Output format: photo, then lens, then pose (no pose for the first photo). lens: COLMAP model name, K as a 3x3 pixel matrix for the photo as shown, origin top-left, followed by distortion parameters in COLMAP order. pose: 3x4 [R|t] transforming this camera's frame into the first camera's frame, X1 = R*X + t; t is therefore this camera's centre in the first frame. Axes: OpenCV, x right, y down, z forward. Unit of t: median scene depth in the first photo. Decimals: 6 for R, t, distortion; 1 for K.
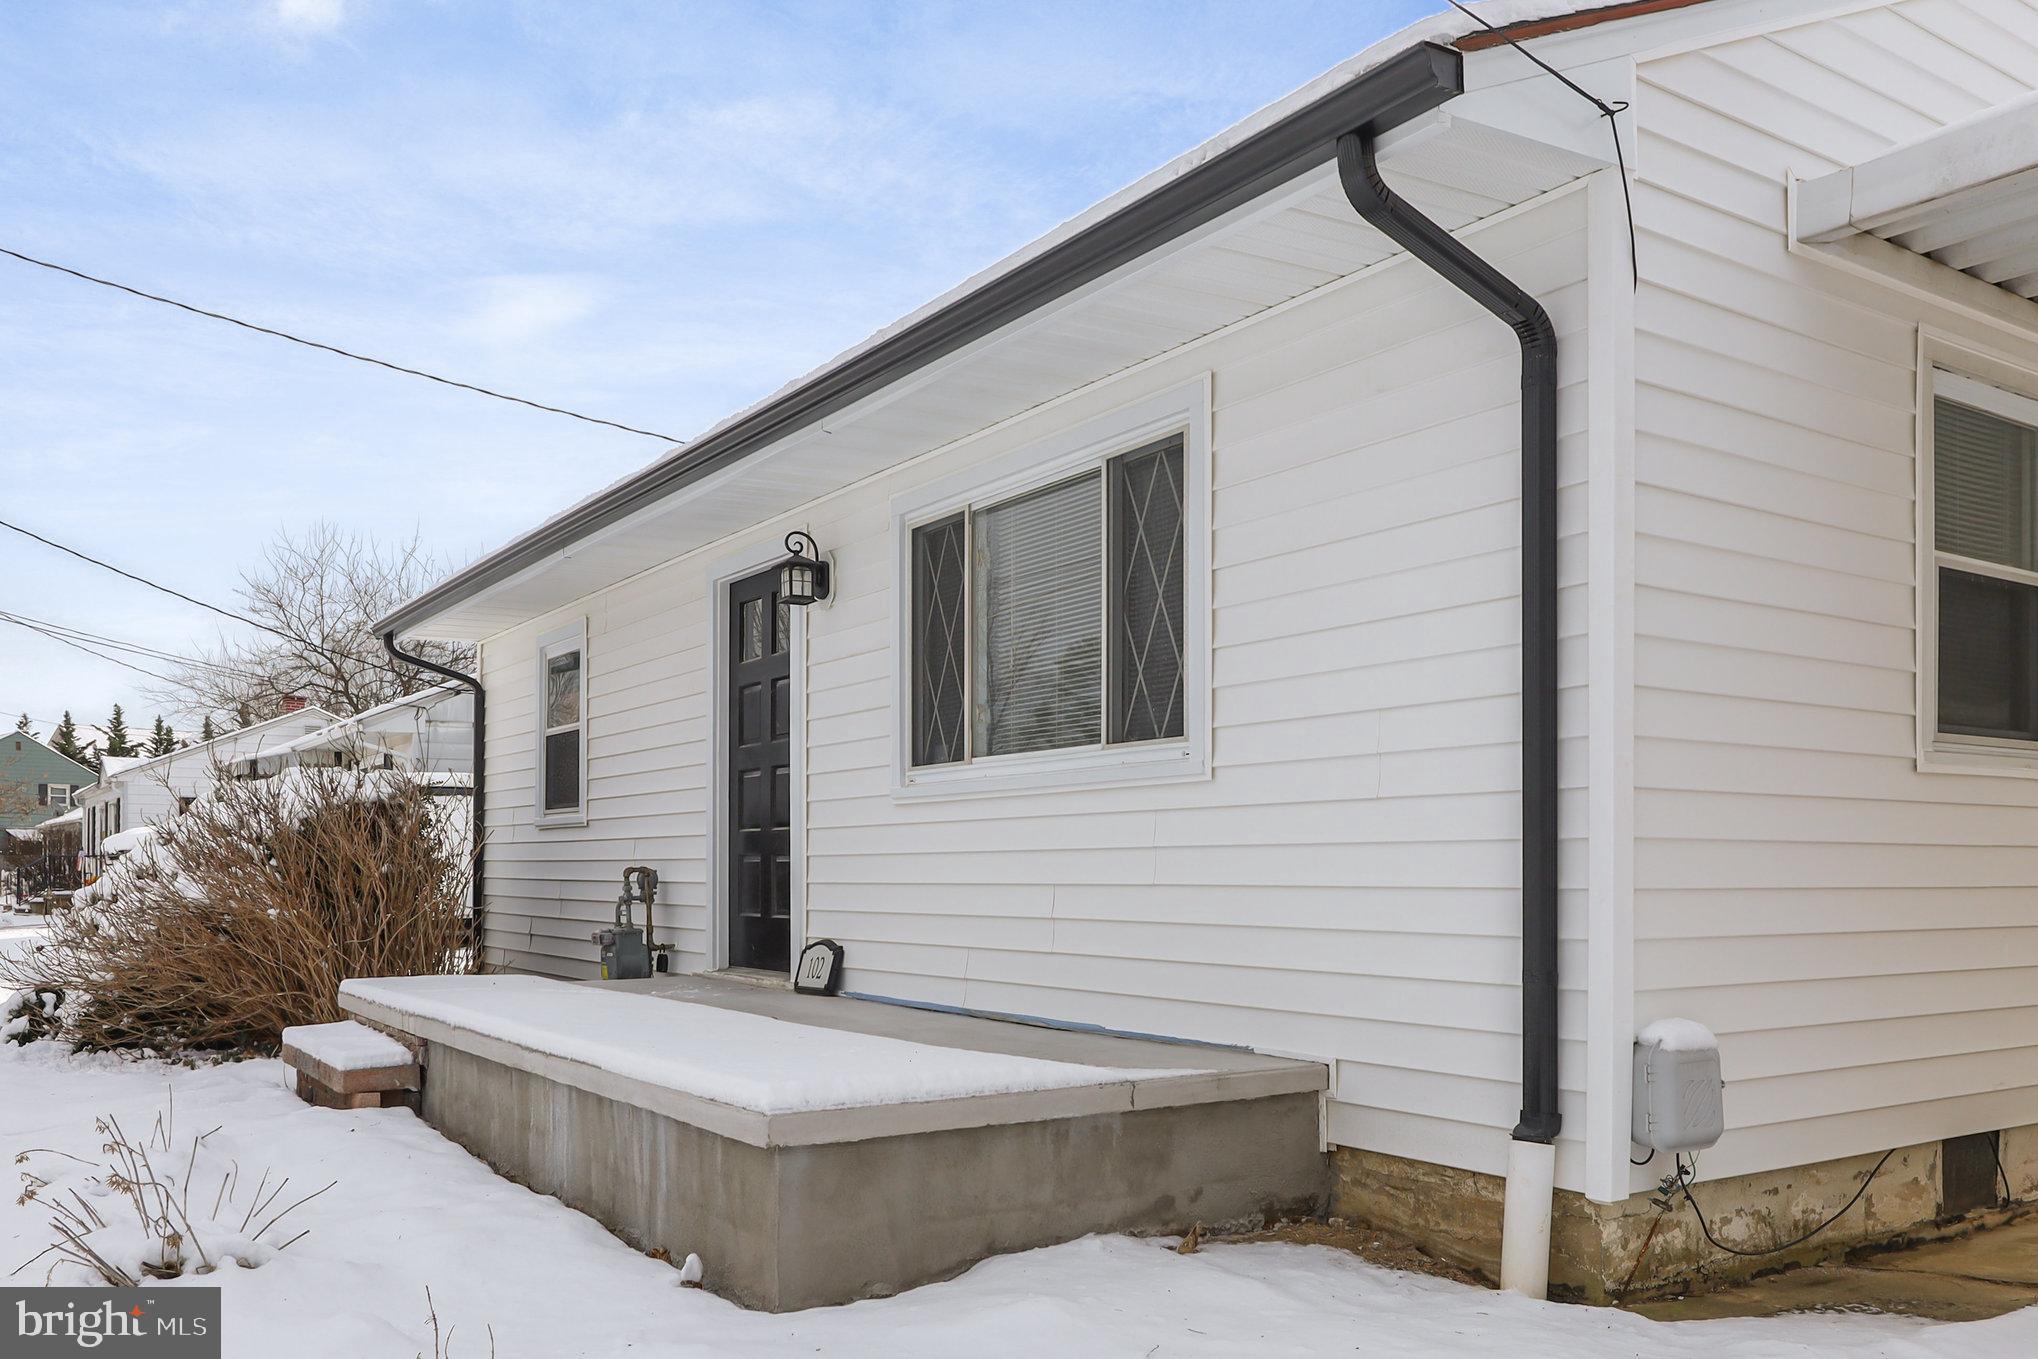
lens RADIAL K [[1622.8, 0, 1018.2], [0, 1622.8, 779.2], [0, 0, 1]] dist [-0.005326, 0.003209]
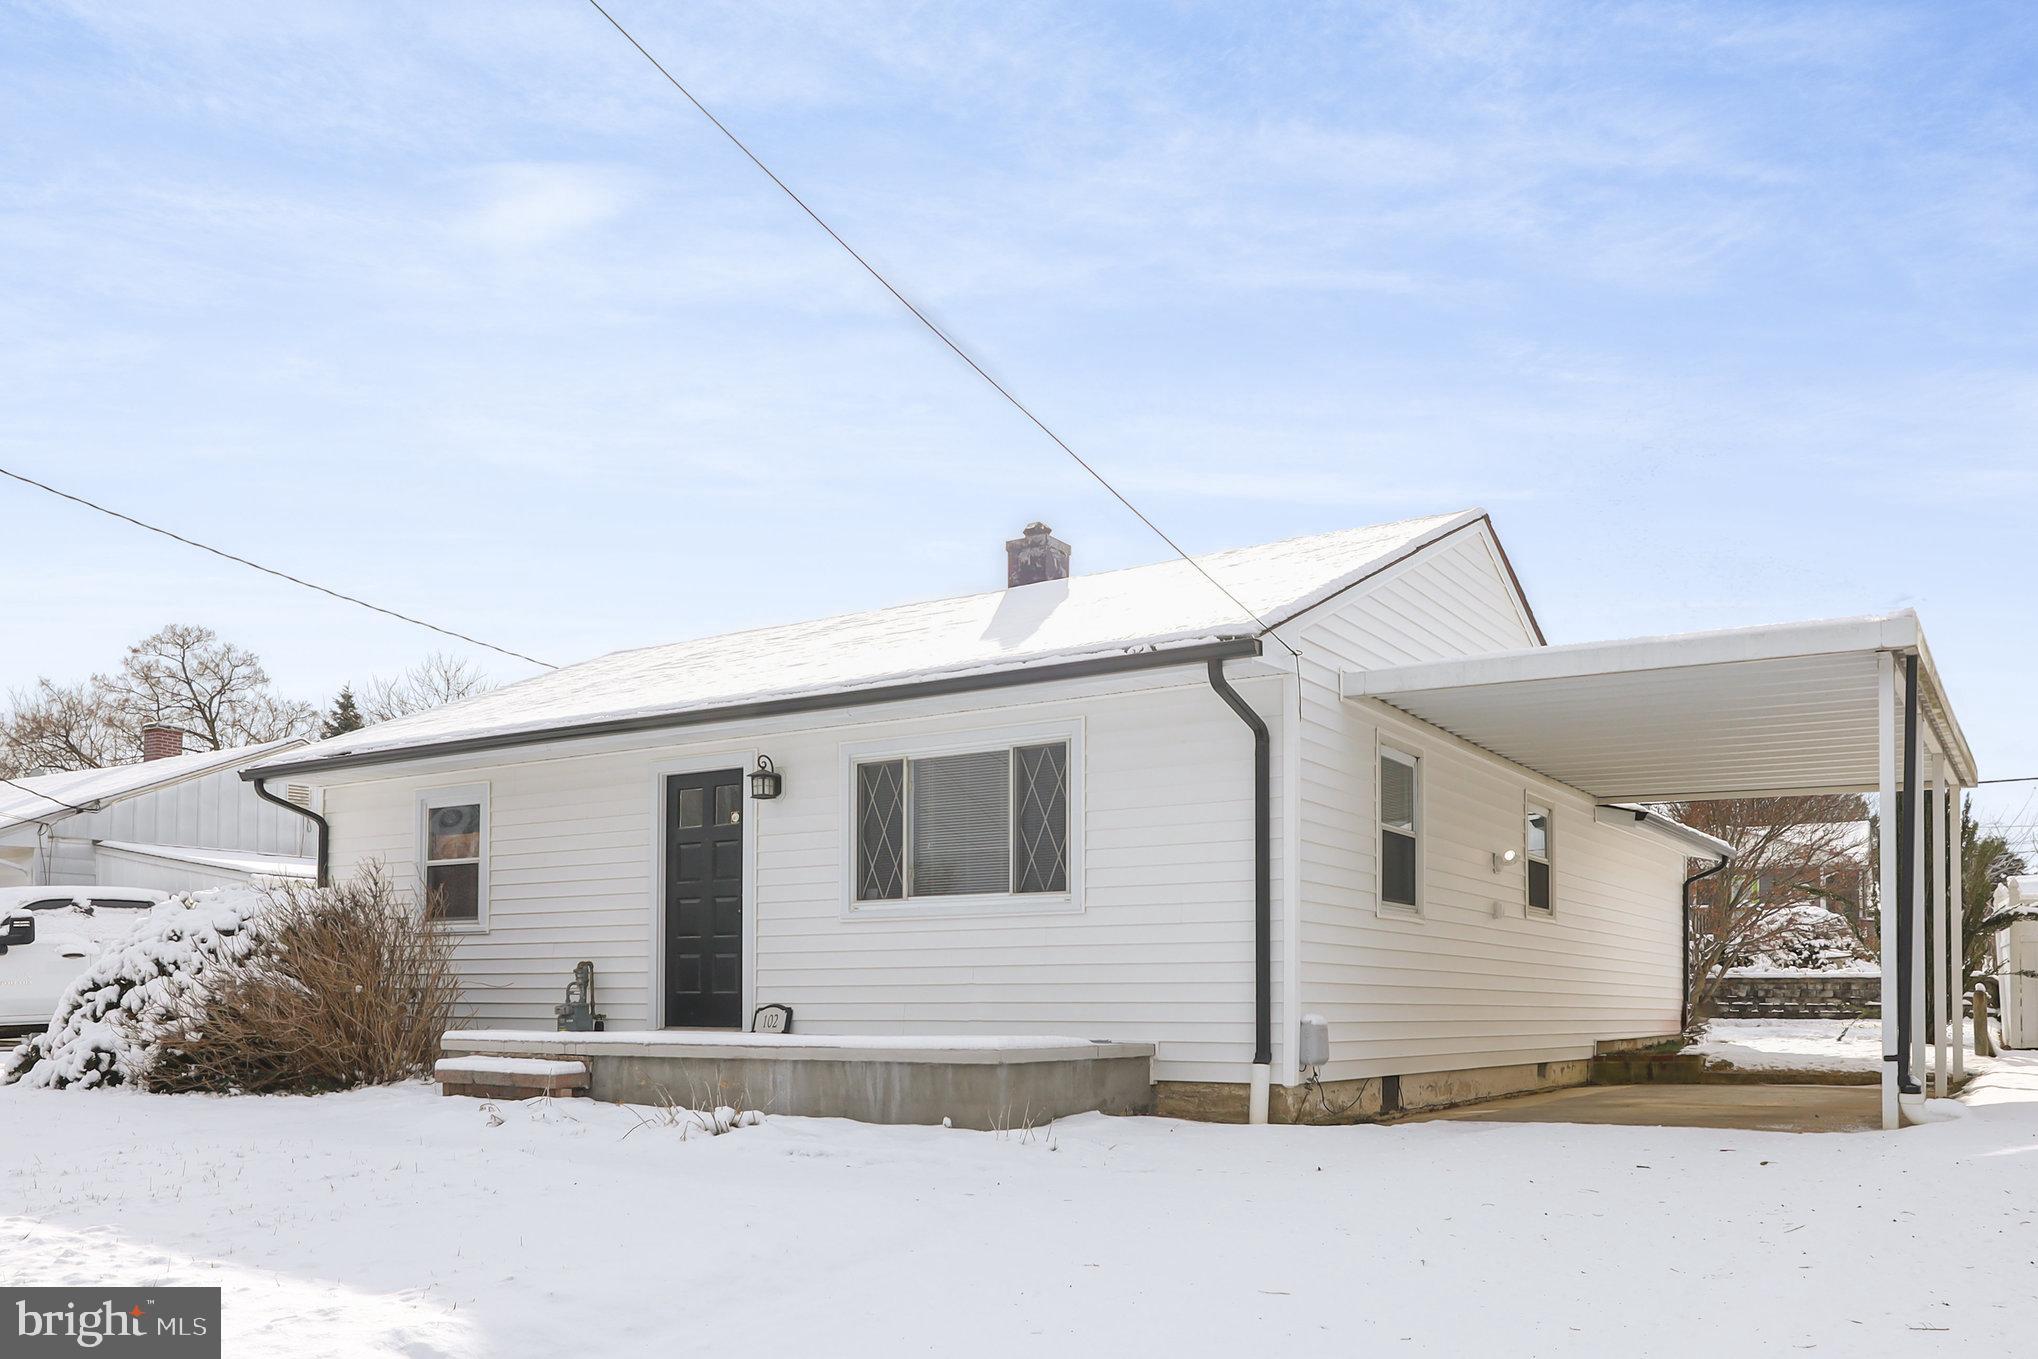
lens RADIAL K [[1622.8, 0, 1018.2], [0, 1622.8, 779.2], [0, 0, 1]] dist [-0.005326, 0.003209]
pose [[0.916514, 0.058900, 0.395642, -0.821254], [-0.025813, 0.995747, -0.088443, 0.016385], [-0.399169, 0.070846, 0.914136, -0.910029]]
